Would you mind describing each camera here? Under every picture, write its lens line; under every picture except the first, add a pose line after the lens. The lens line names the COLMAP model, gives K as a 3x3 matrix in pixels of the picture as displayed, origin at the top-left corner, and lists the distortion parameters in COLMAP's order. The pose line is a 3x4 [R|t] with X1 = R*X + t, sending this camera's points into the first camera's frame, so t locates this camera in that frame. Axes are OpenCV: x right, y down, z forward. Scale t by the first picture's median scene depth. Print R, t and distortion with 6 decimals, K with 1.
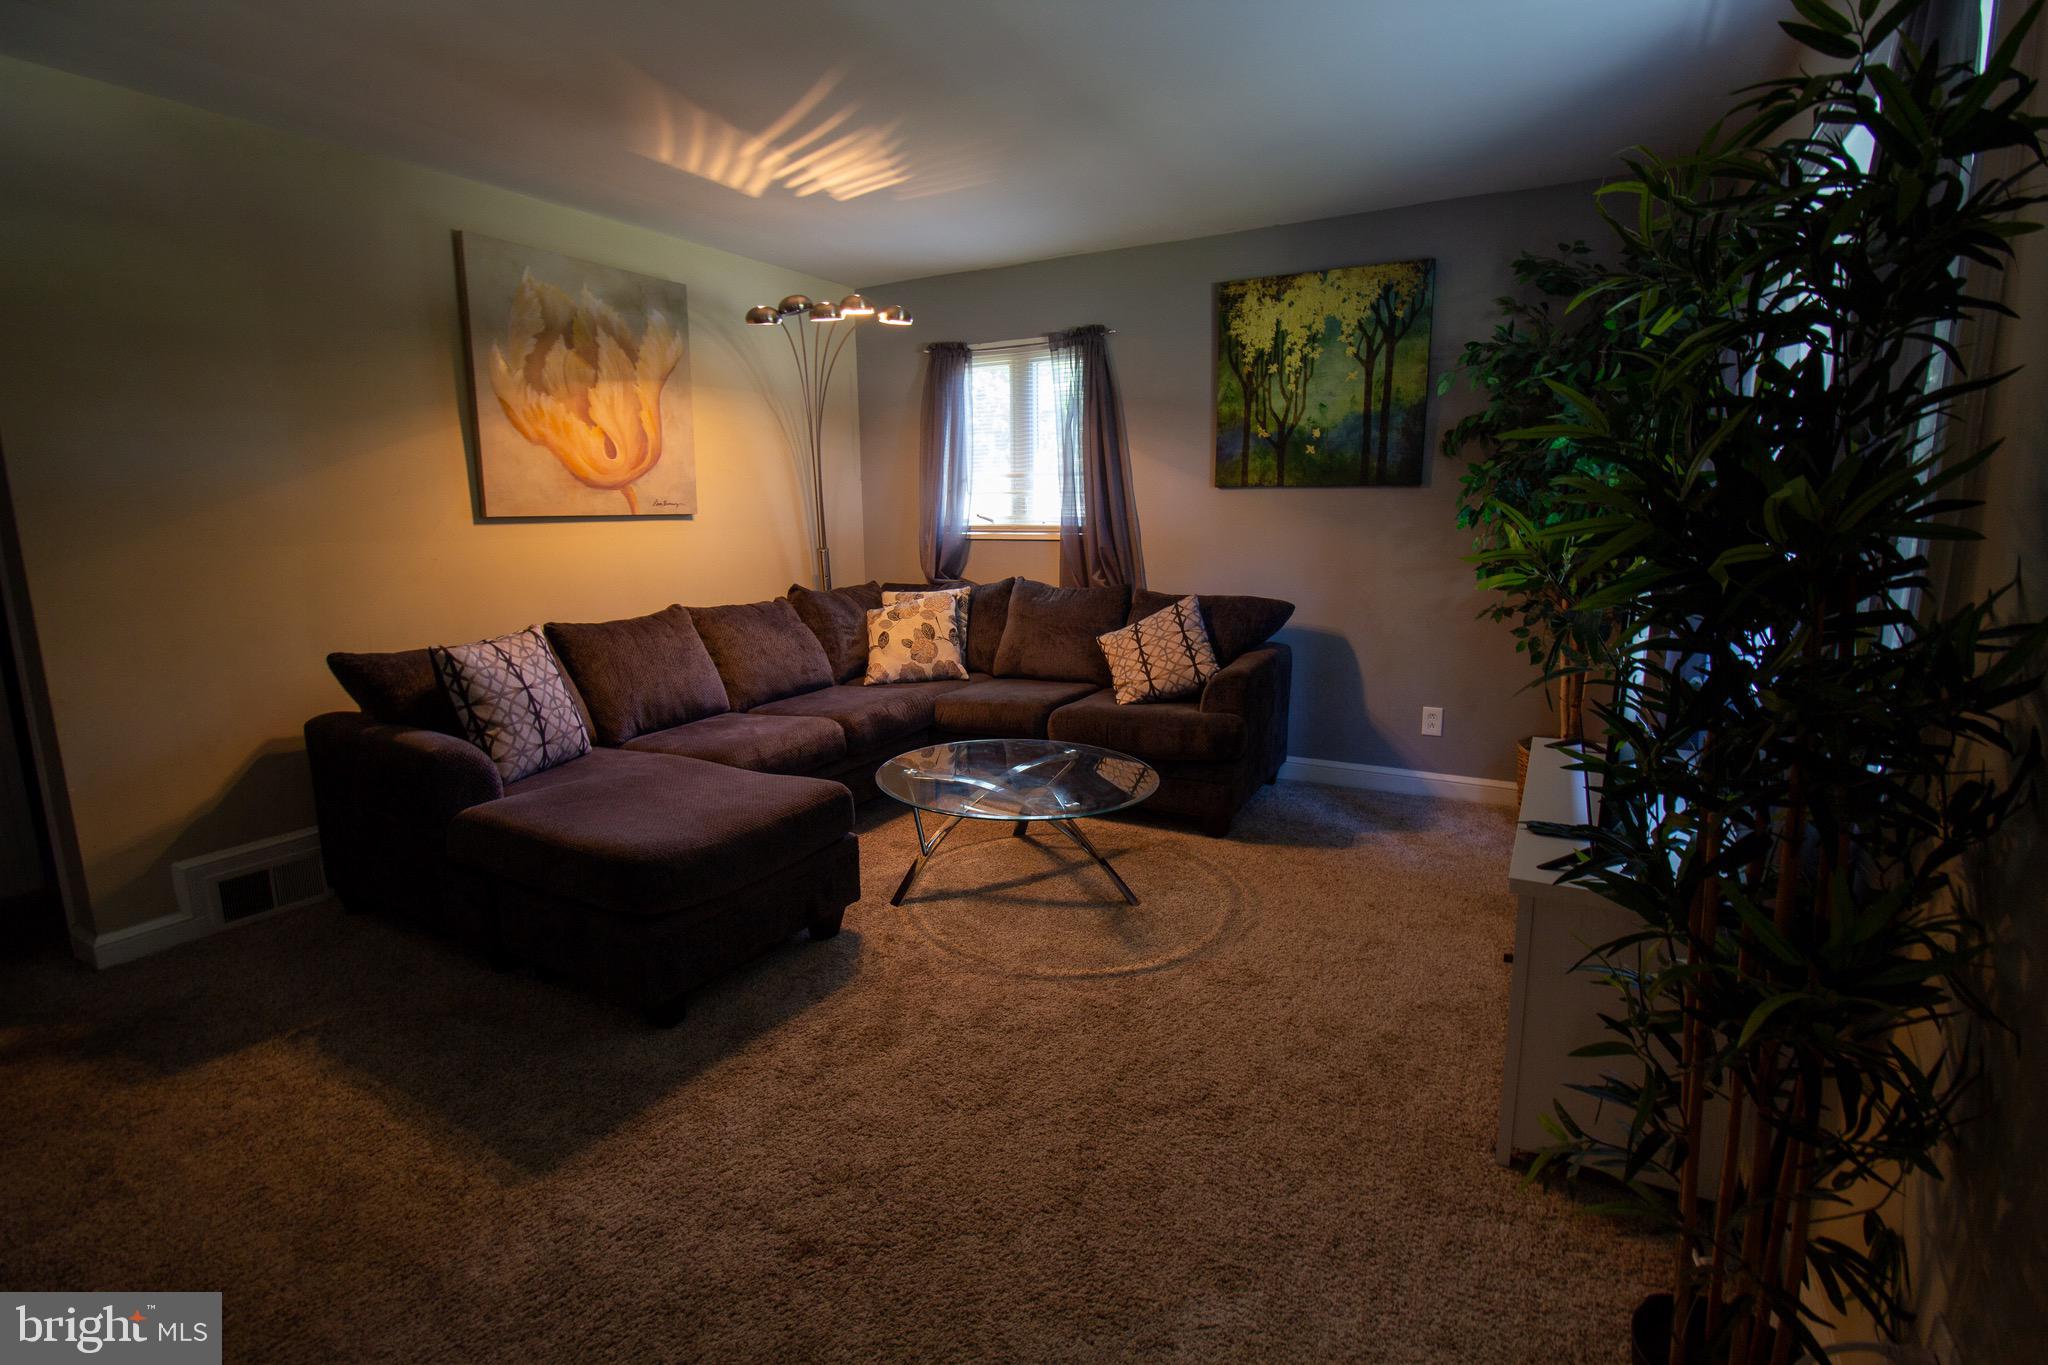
lens RADIAL K [[949.2, 0, 1024.0], [0, 949.2, 682.5], [0, 0, 1]] dist [-0.001639, -0.012163]
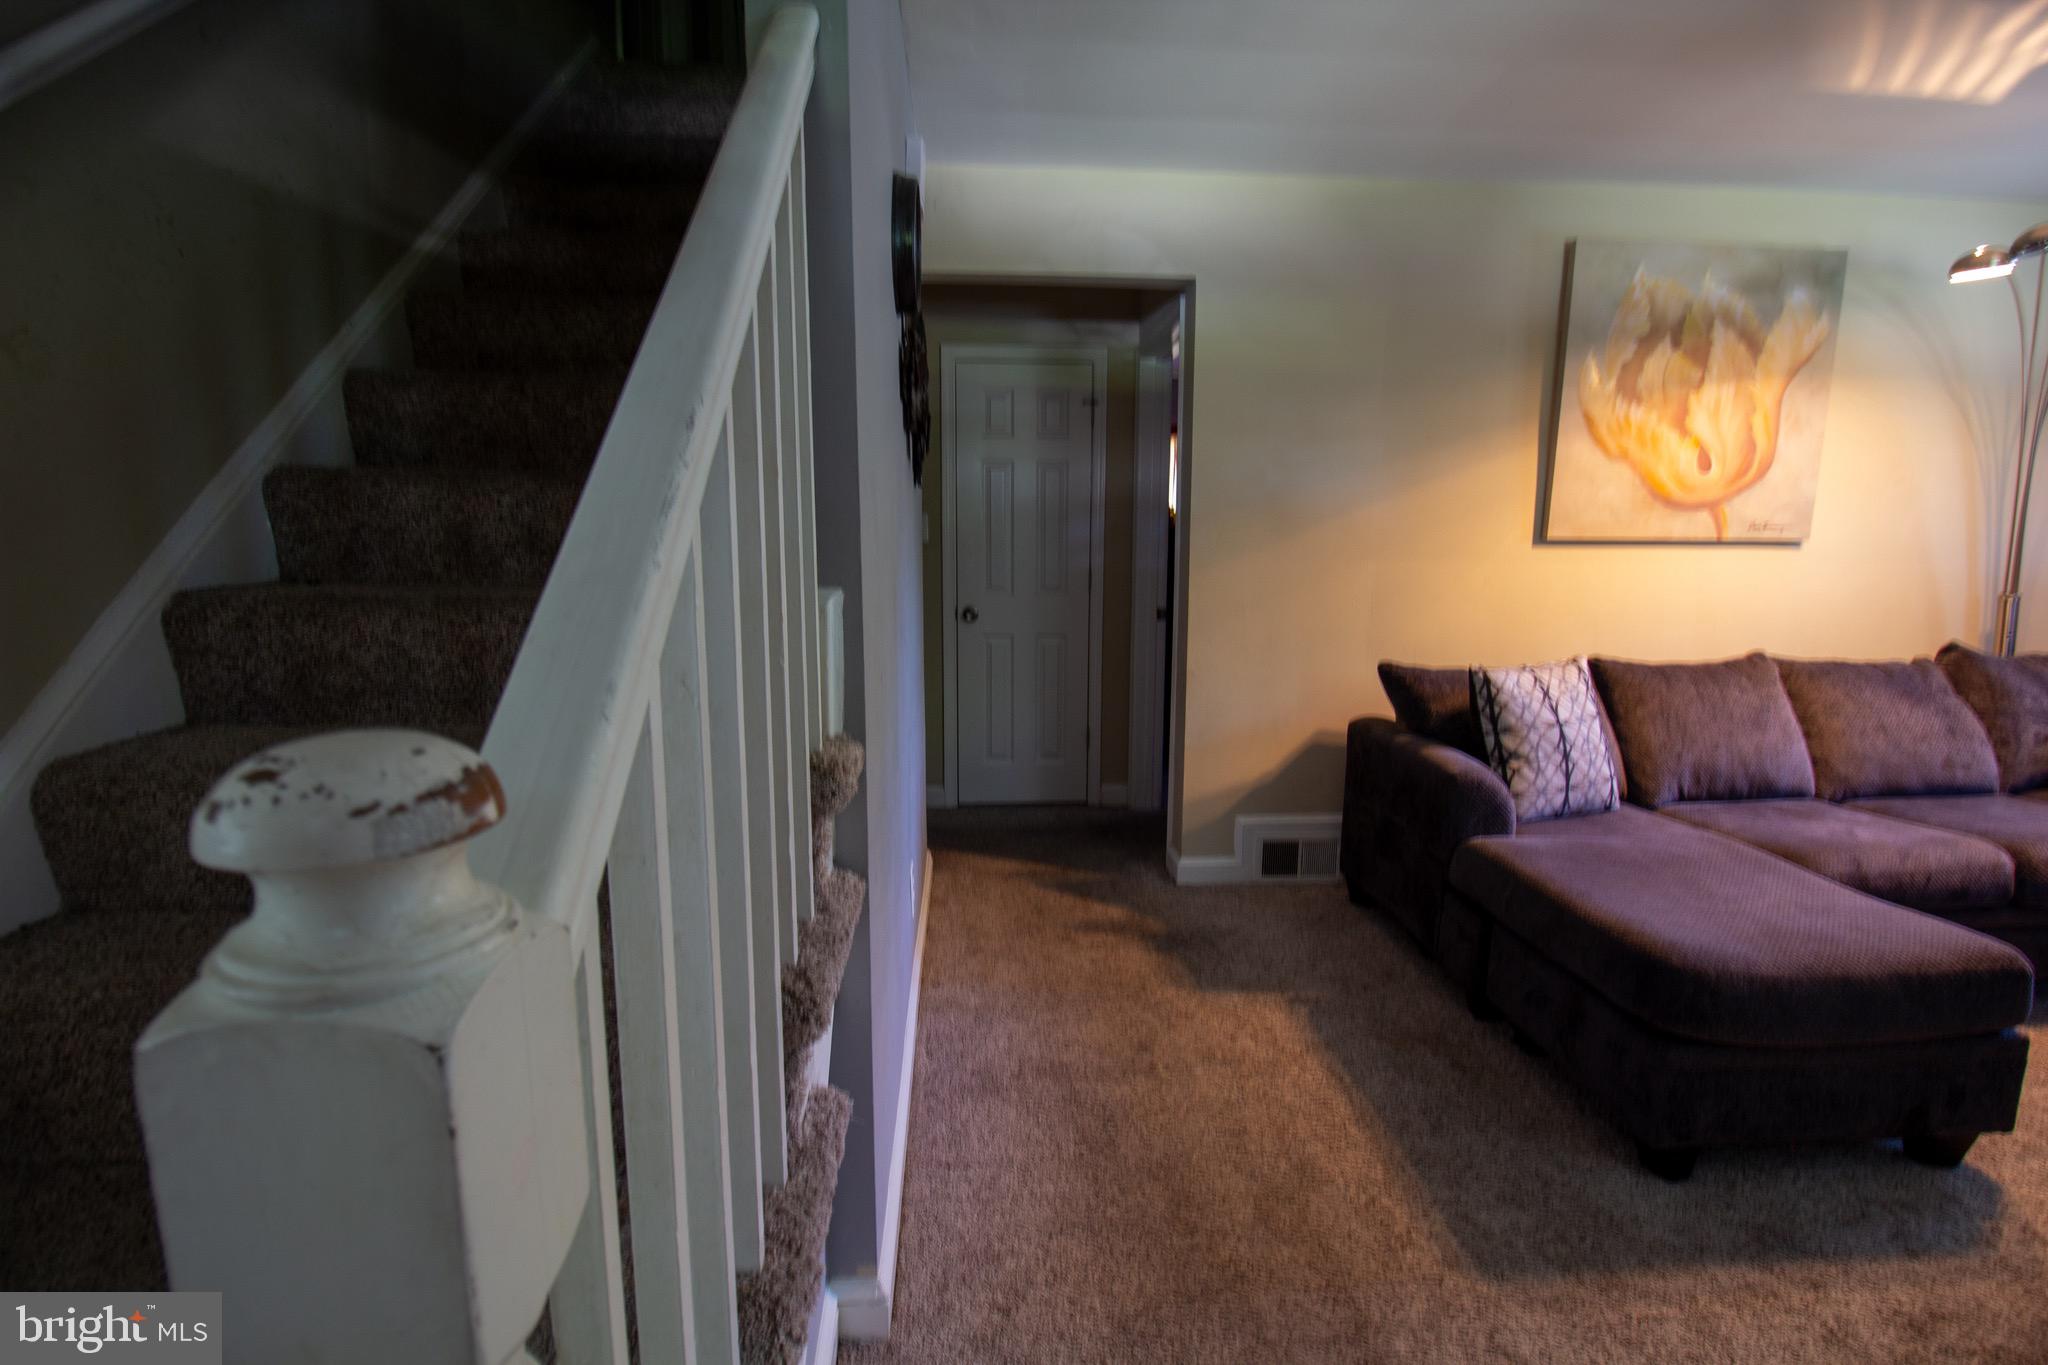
lens RADIAL K [[949.2, 0, 1024.0], [0, 949.2, 682.5], [0, 0, 1]] dist [-0.001639, -0.012163]
pose [[0.546220, 0.133572, -0.826923, -0.053629], [-0.159831, 0.985686, 0.053642, -0.000191], [0.822252, 0.102868, 0.559750, 0.057200]]
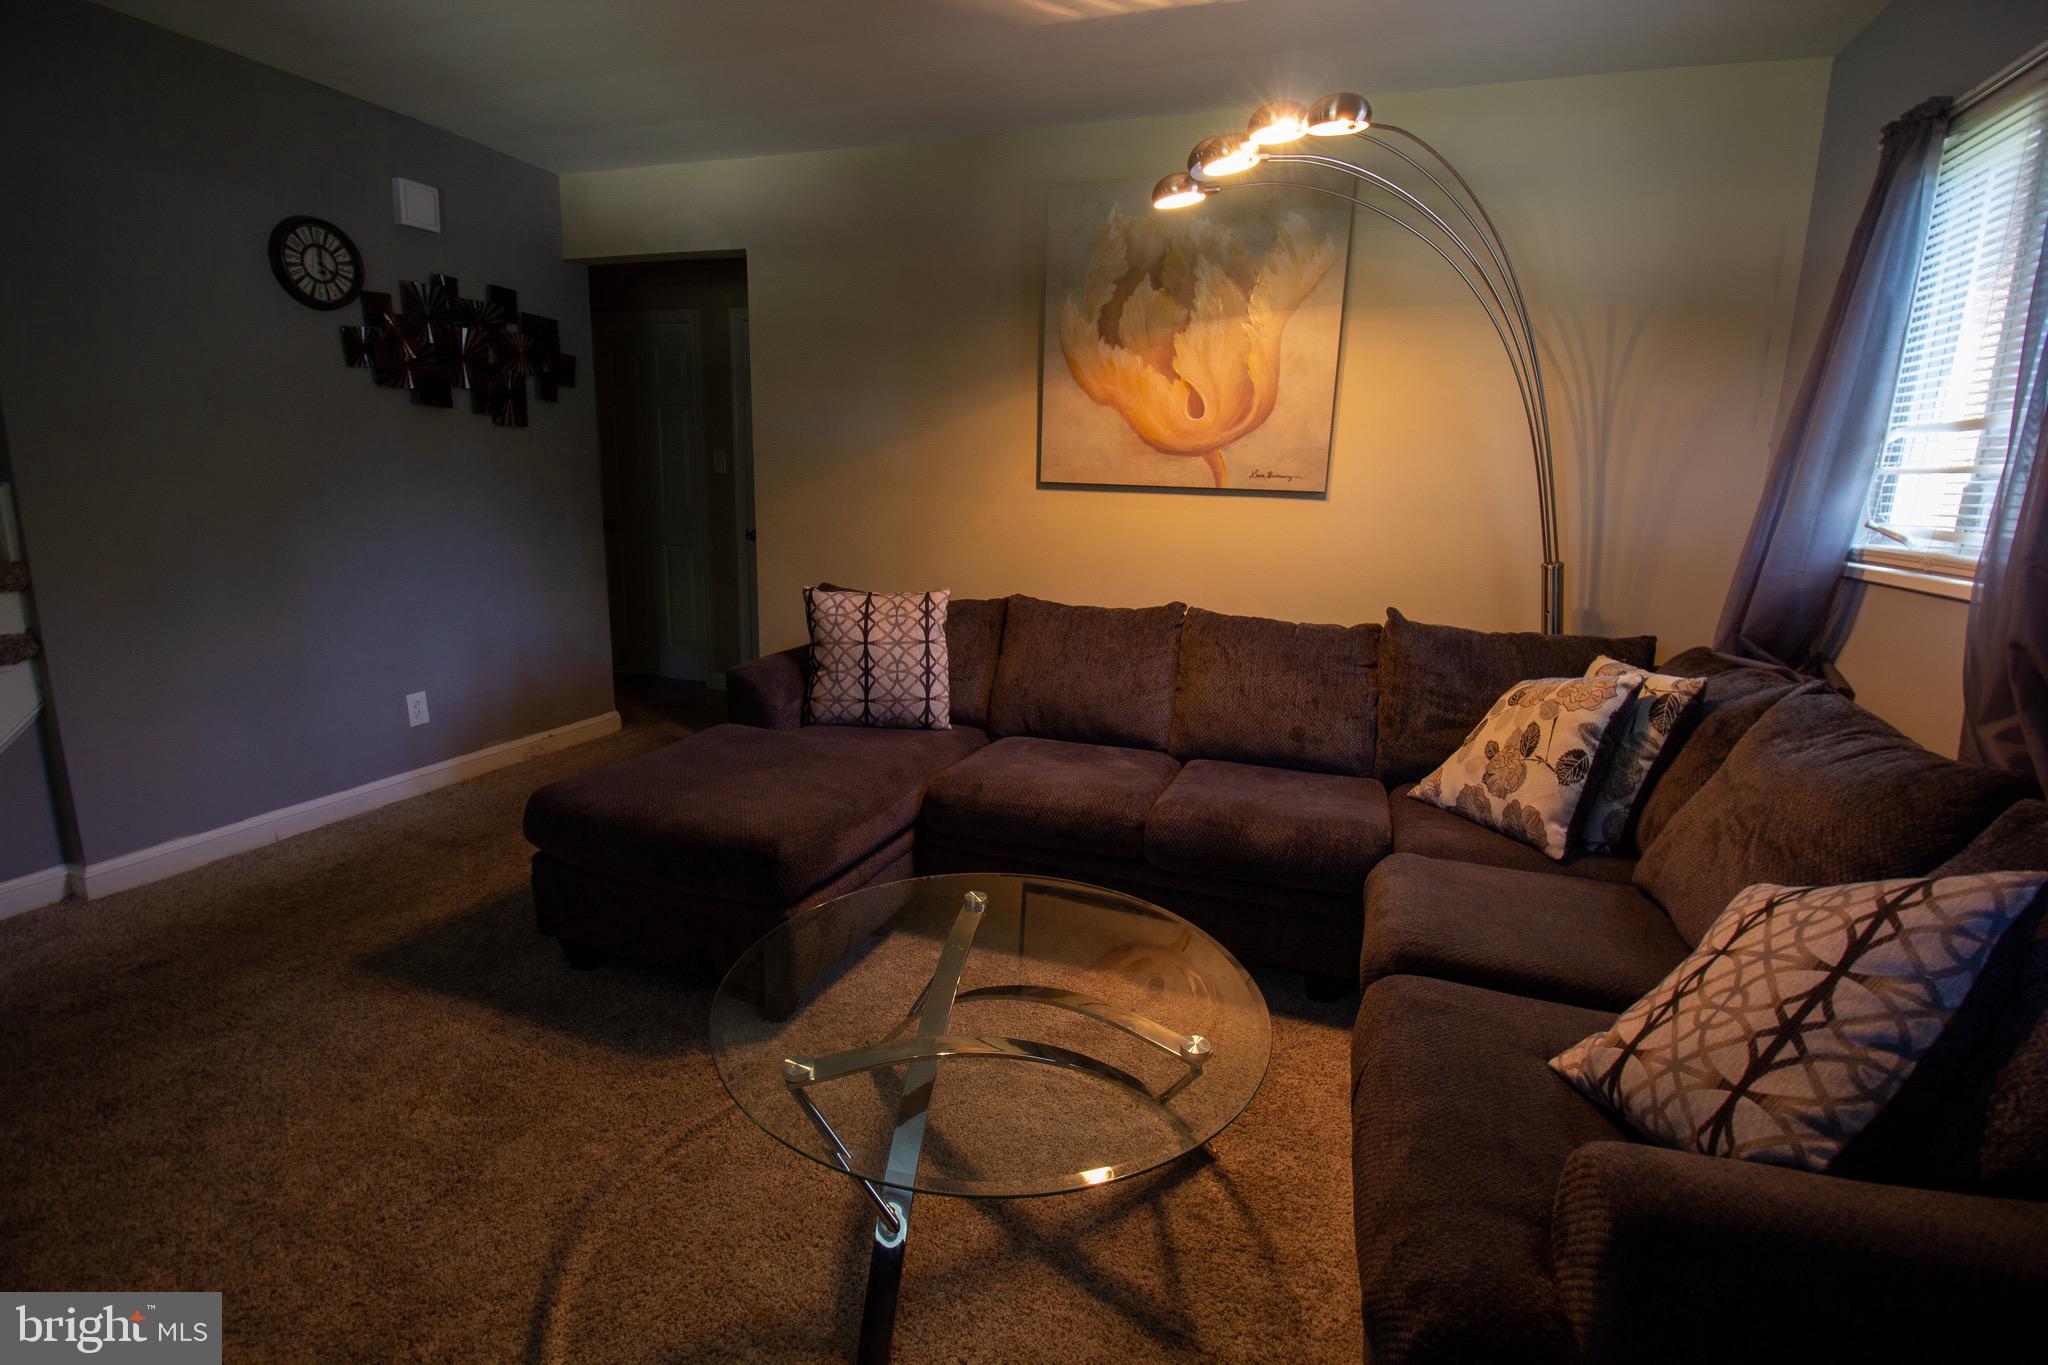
lens RADIAL K [[942.2, 0, 1024.0], [0, 942.2, 682.5], [0, 0, 1]] dist [-0.001984, -0.000243]
pose [[0.164169, 0.223414, -0.960799, 0.460113], [-0.212017, 0.959242, 0.186825, -0.167812], [0.963378, 0.173035, 0.204845, 0.891957]]
